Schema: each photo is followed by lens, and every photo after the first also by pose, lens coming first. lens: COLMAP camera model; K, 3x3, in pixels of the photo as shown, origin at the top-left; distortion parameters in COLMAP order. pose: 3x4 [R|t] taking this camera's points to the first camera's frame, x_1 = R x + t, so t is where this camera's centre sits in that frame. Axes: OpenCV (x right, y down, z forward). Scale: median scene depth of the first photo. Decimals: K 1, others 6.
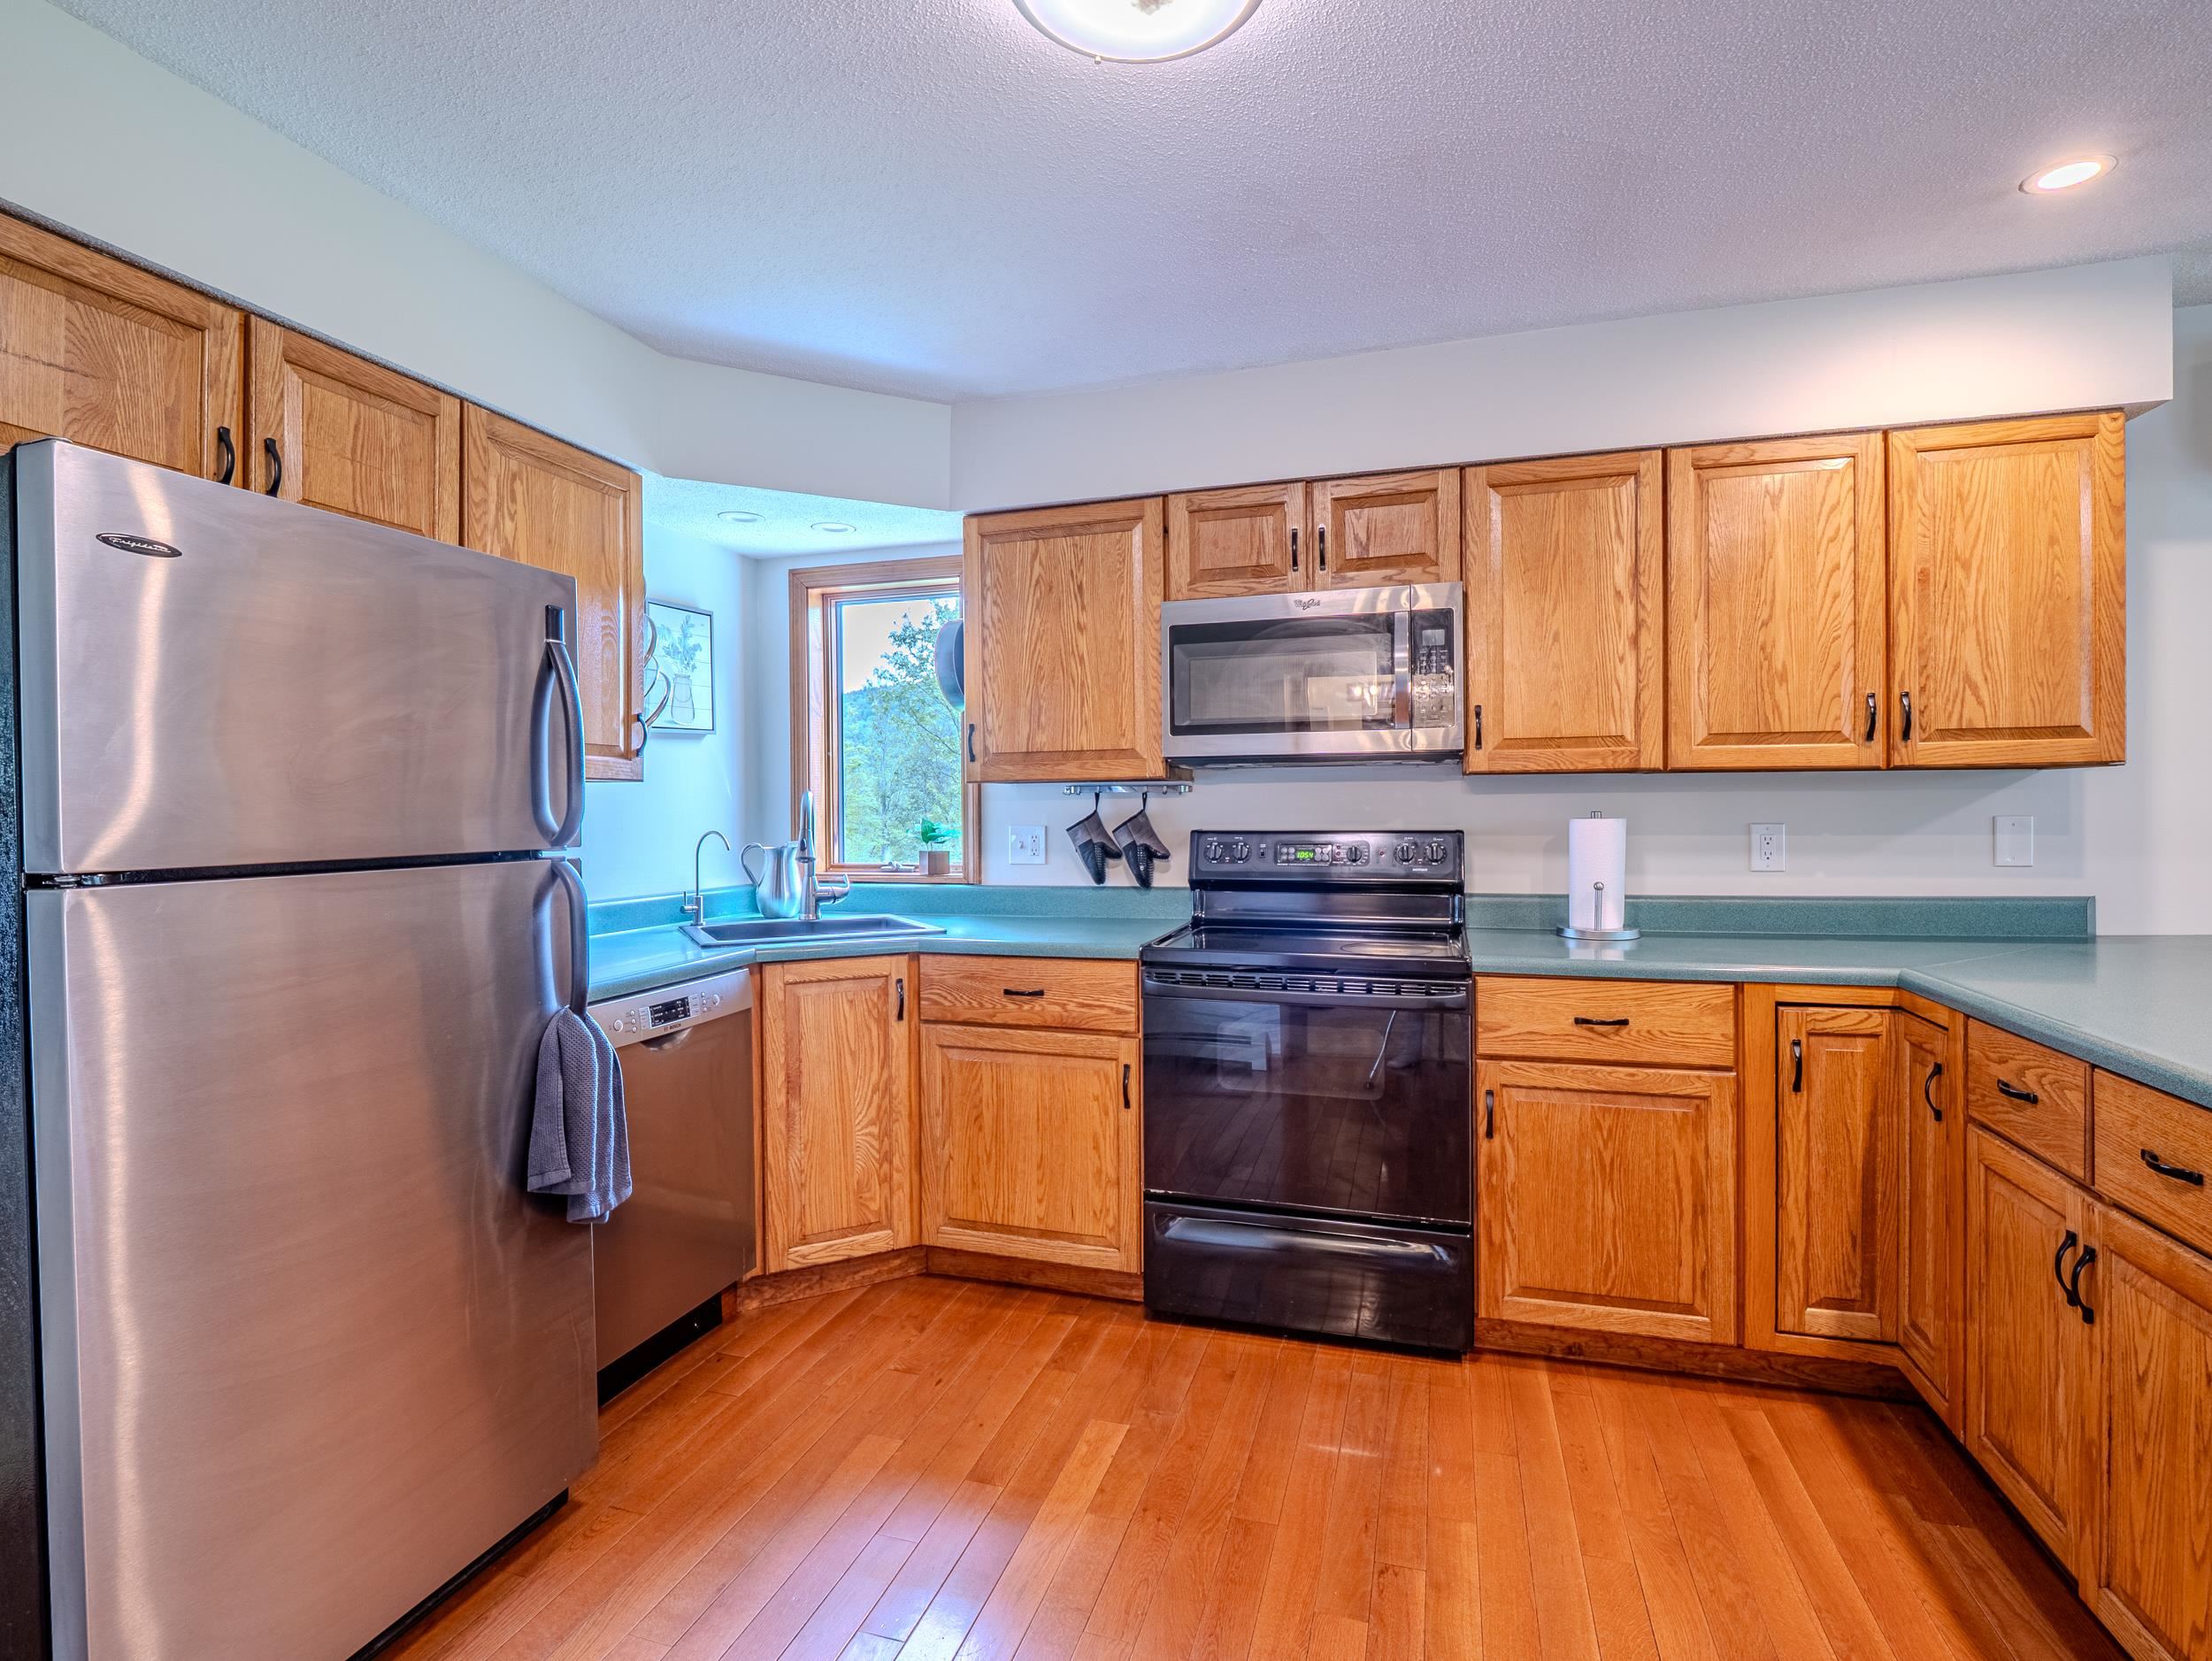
lens RADIAL K [[1056.9, 0, 1101.7], [0, 1056.9, 811.9], [0, 0, 1]] dist [-0.015673, -0.000562]
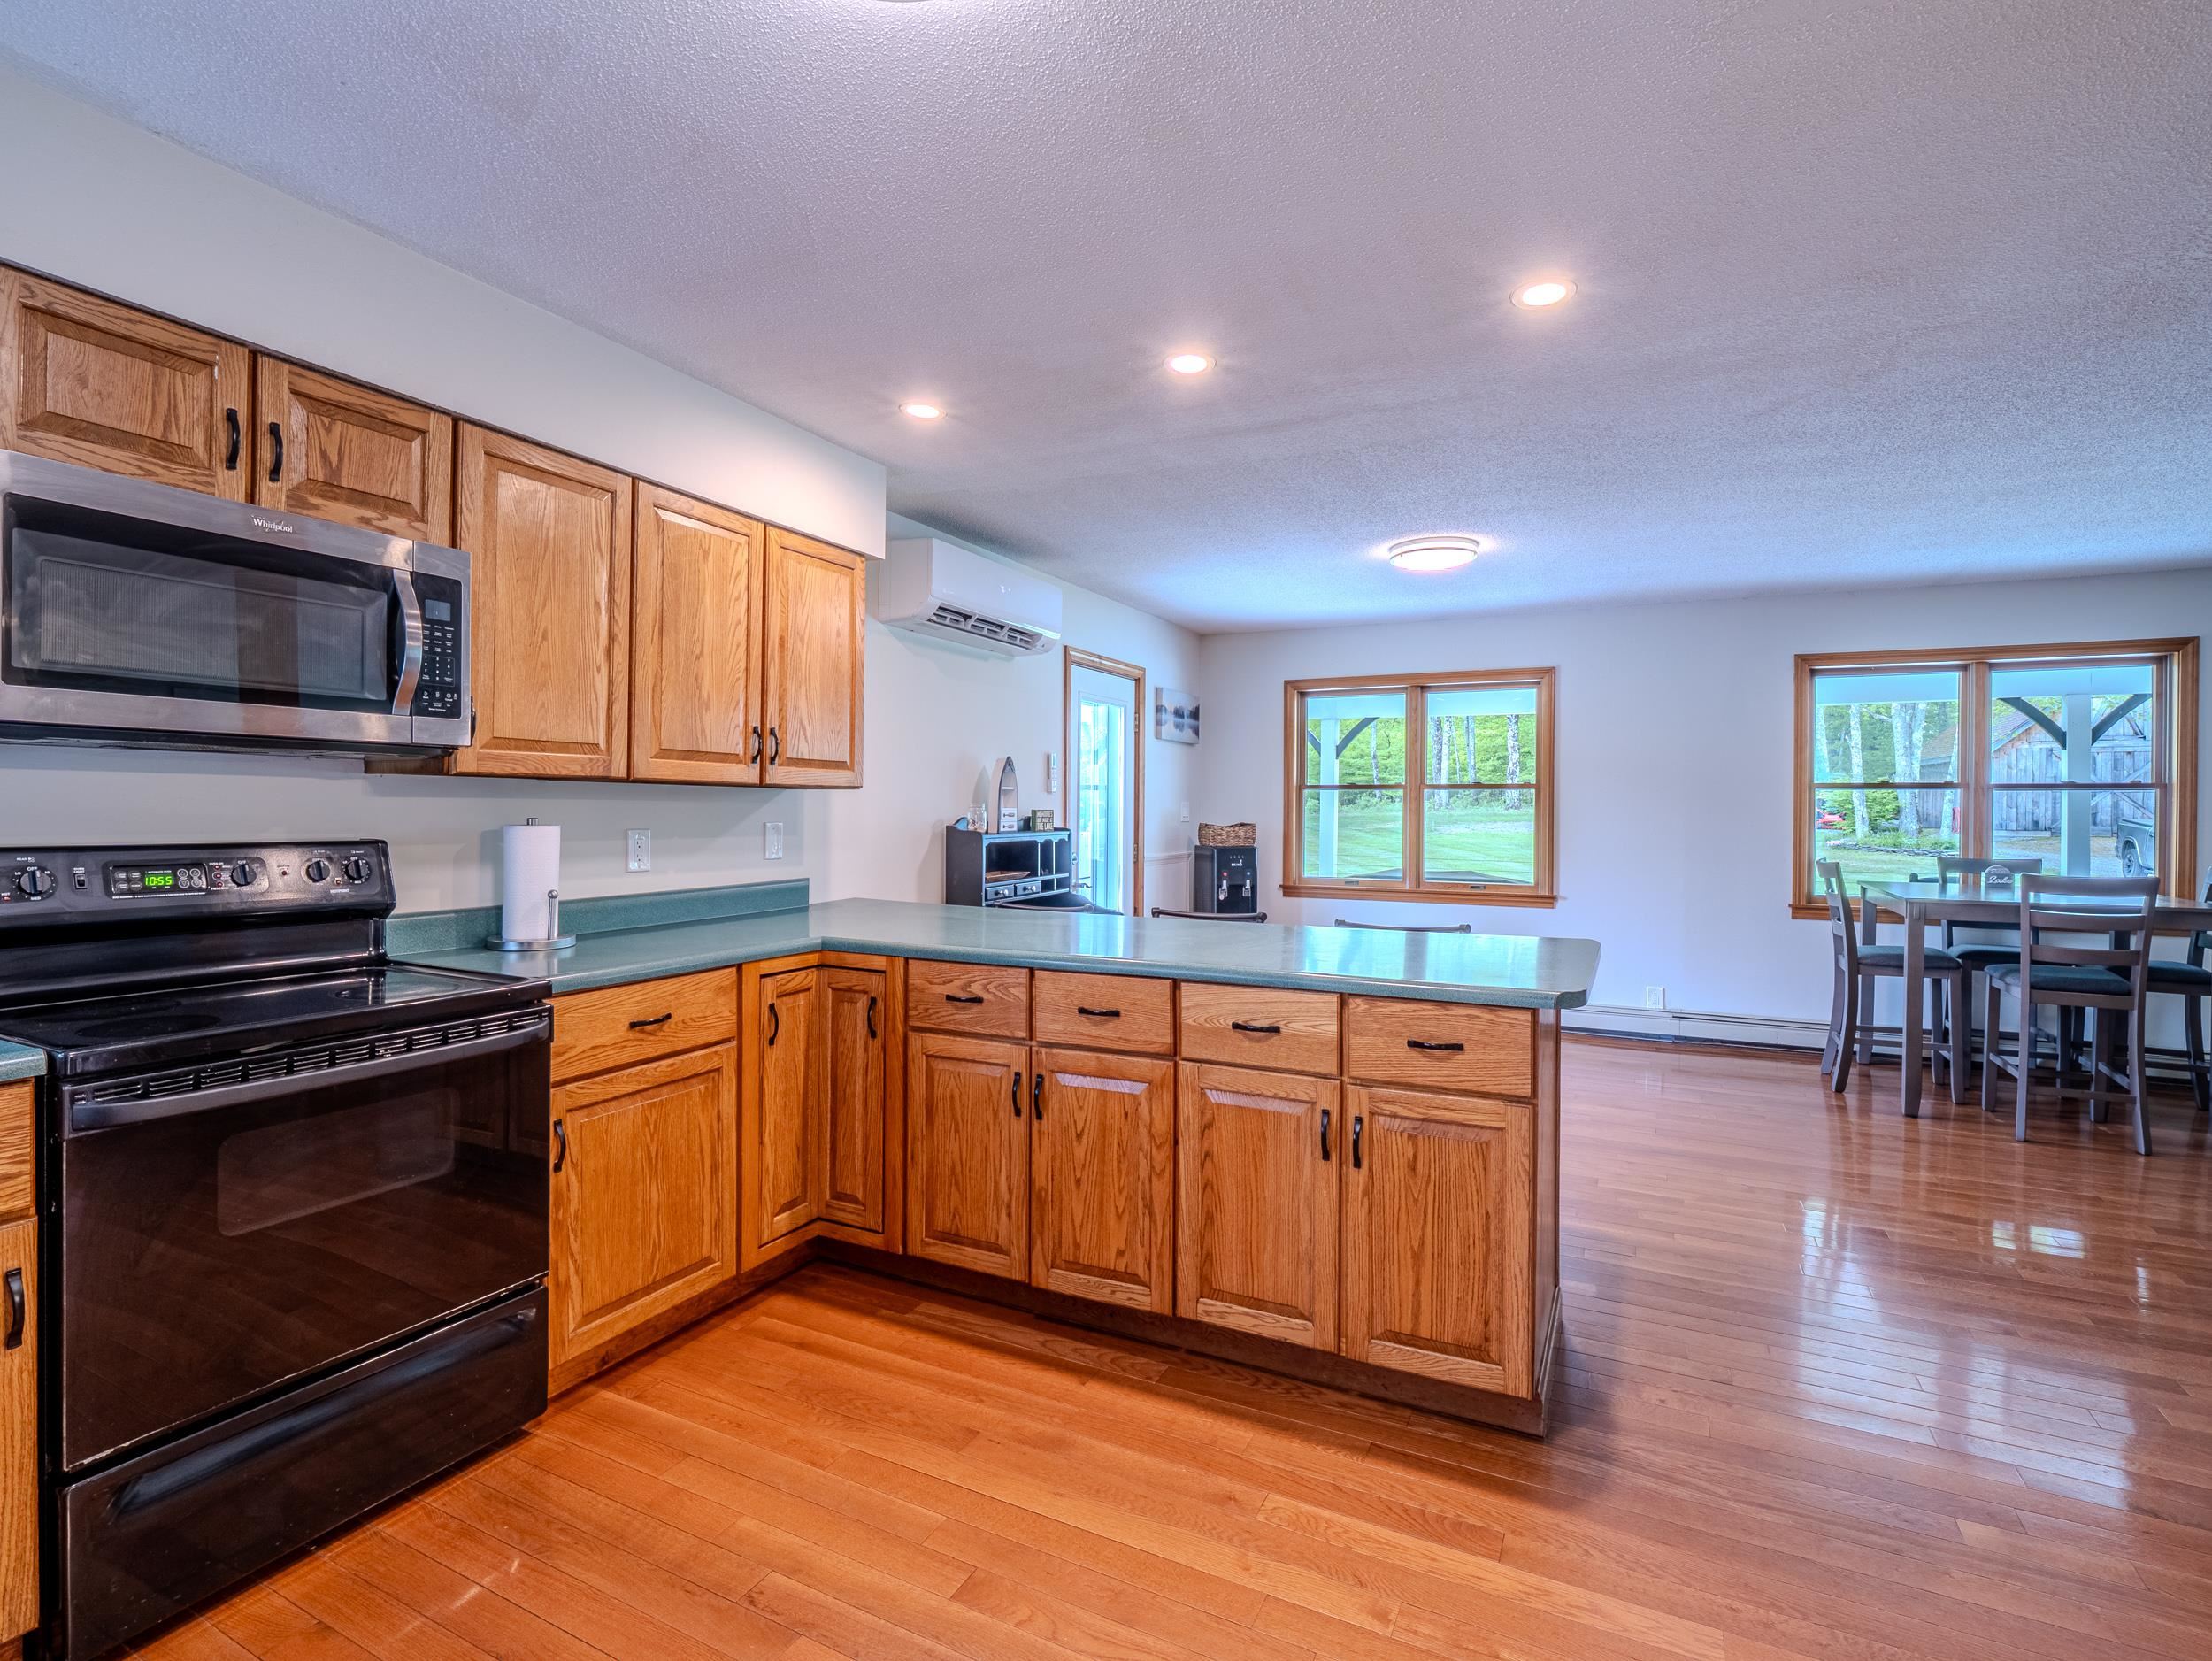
lens RADIAL K [[1056.9, 0, 1101.7], [0, 1056.9, 811.9], [0, 0, 1]] dist [-0.015673, -0.000562]
pose [[0.169393, 0.009643, 0.985501, -0.446248], [-0.003657, 0.999951, -0.009156, 0.000833], [-0.985542, -0.002053, 0.169420, 0.361113]]
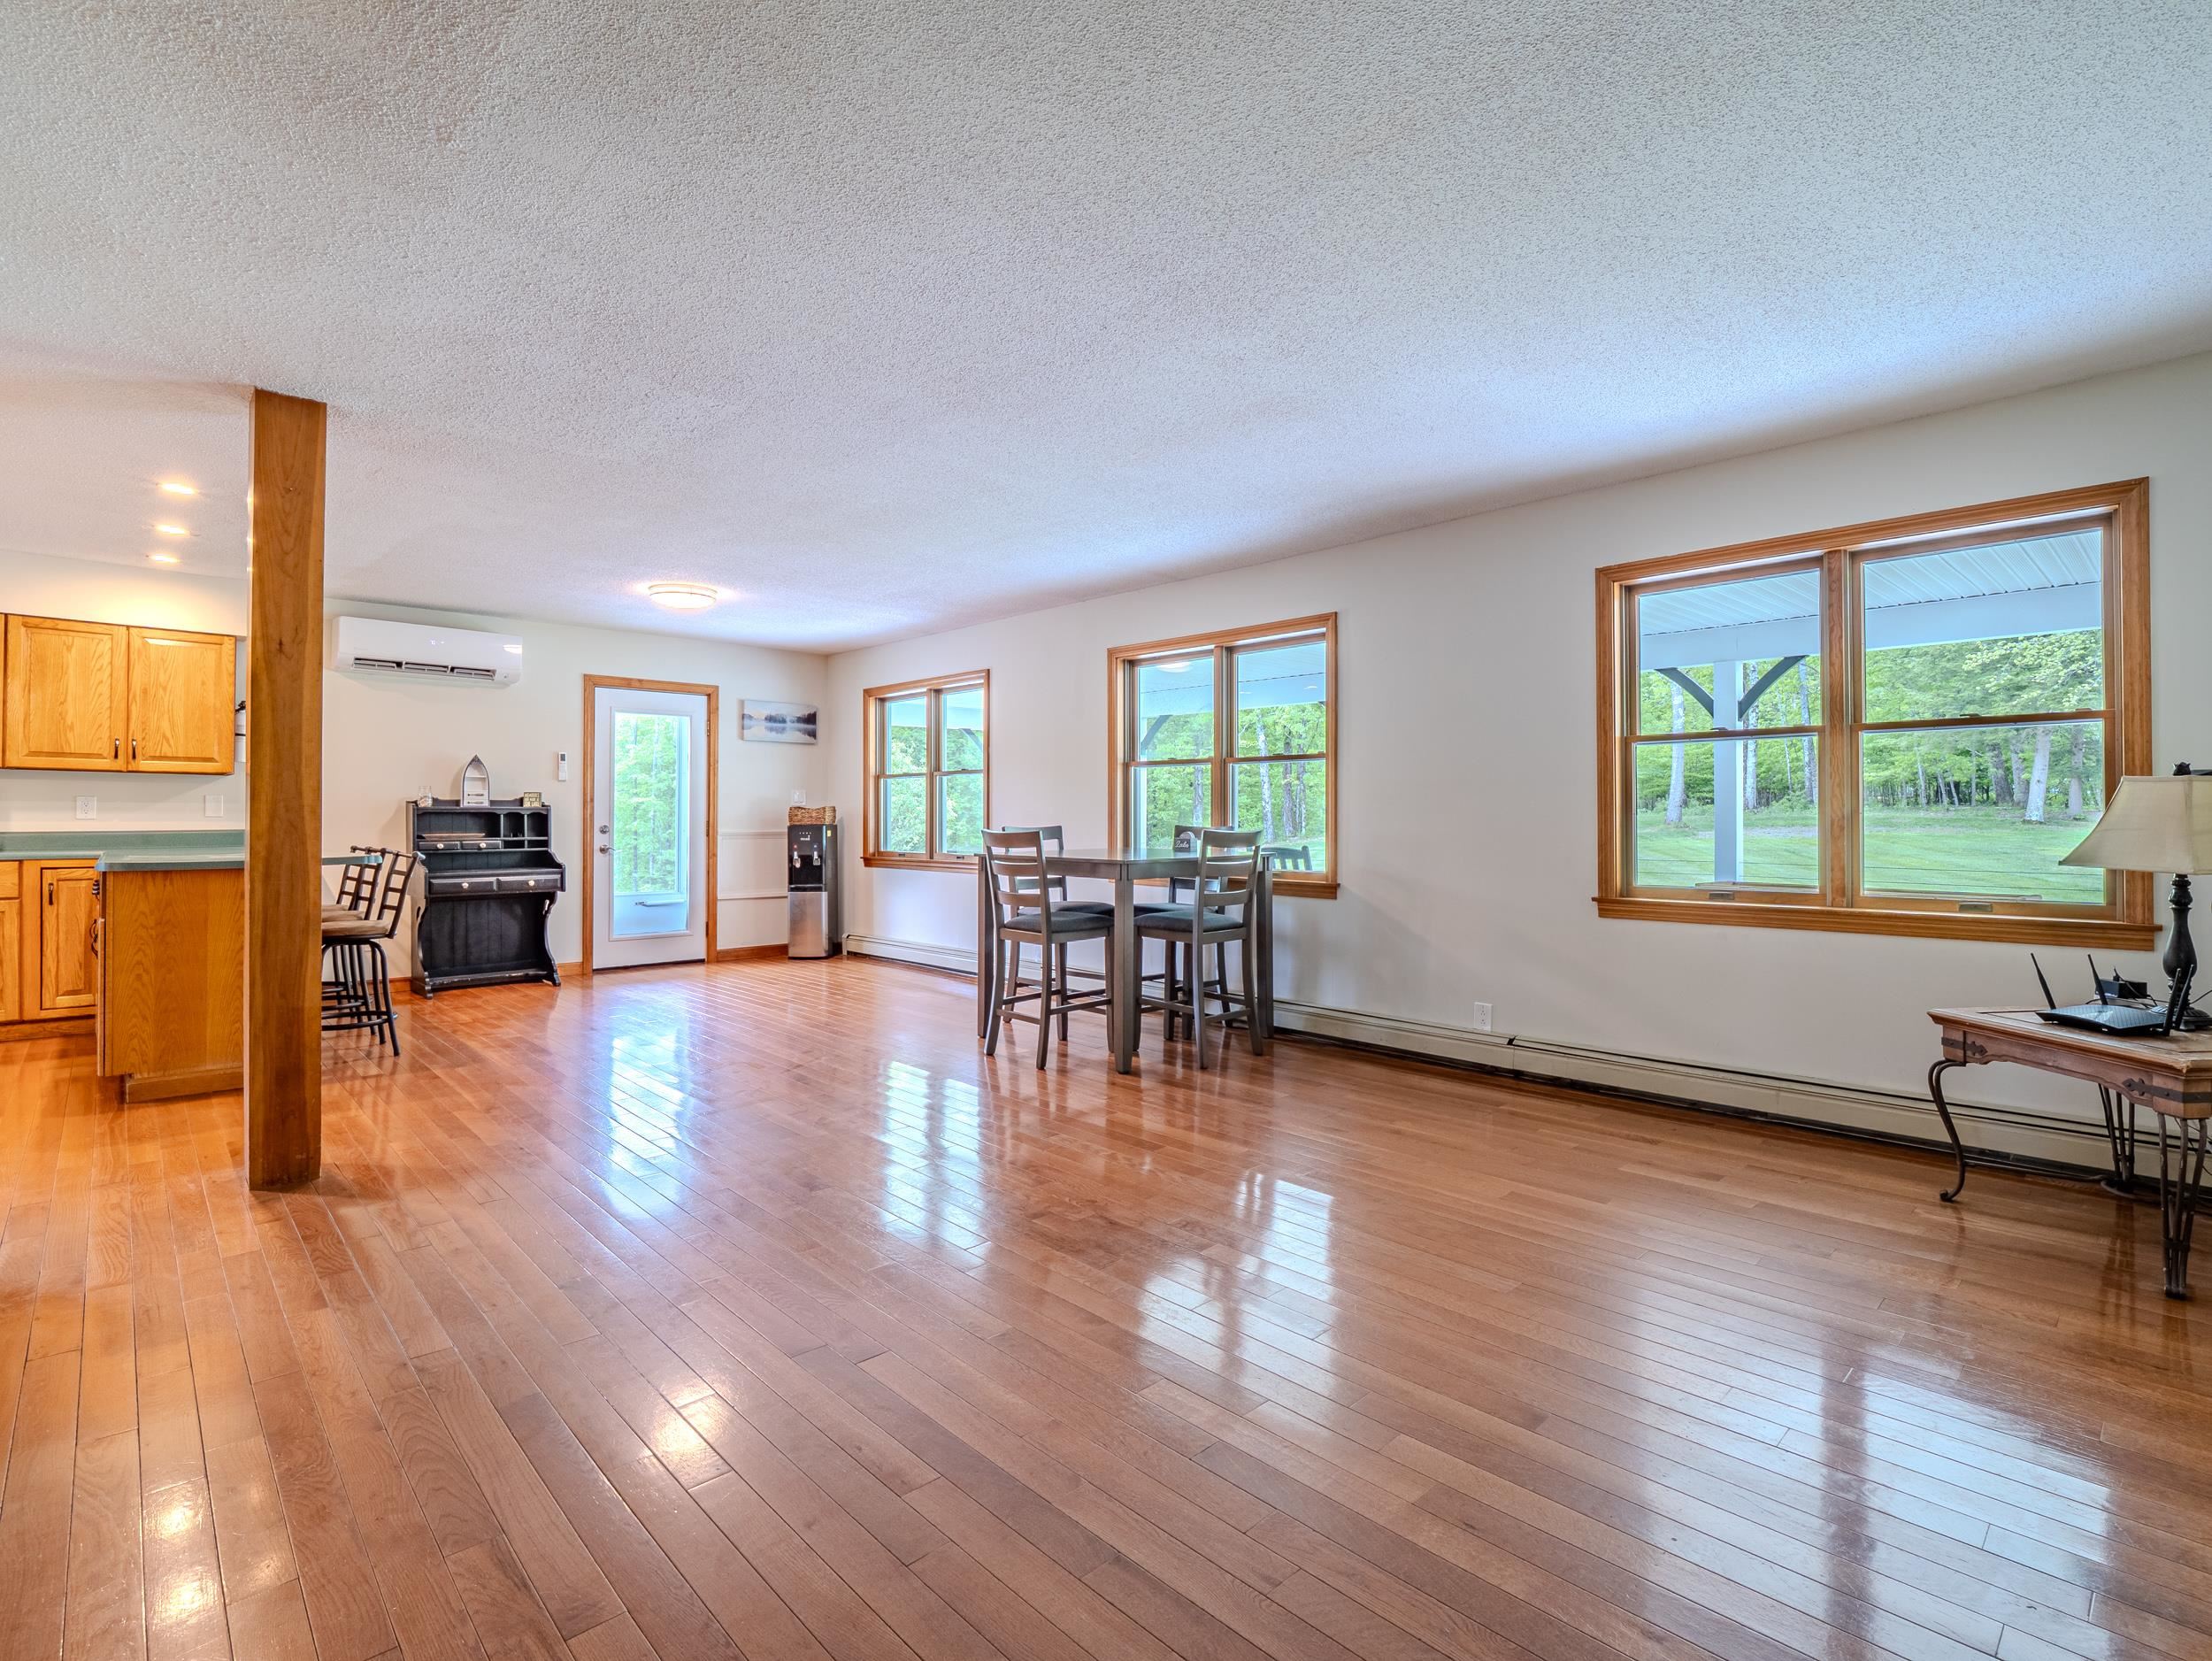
lens RADIAL K [[1066.7, 0, 1111.4], [0, 1066.7, 816.8], [0, 0, 1]] dist [-0.014670, 0.000241]
pose [[0.482283, 0.013630, 0.875909, -0.234806], [-0.003616, 0.999901, -0.013569, 0.081182], [-0.876008, 0.003377, 0.482285, -1.998125]]
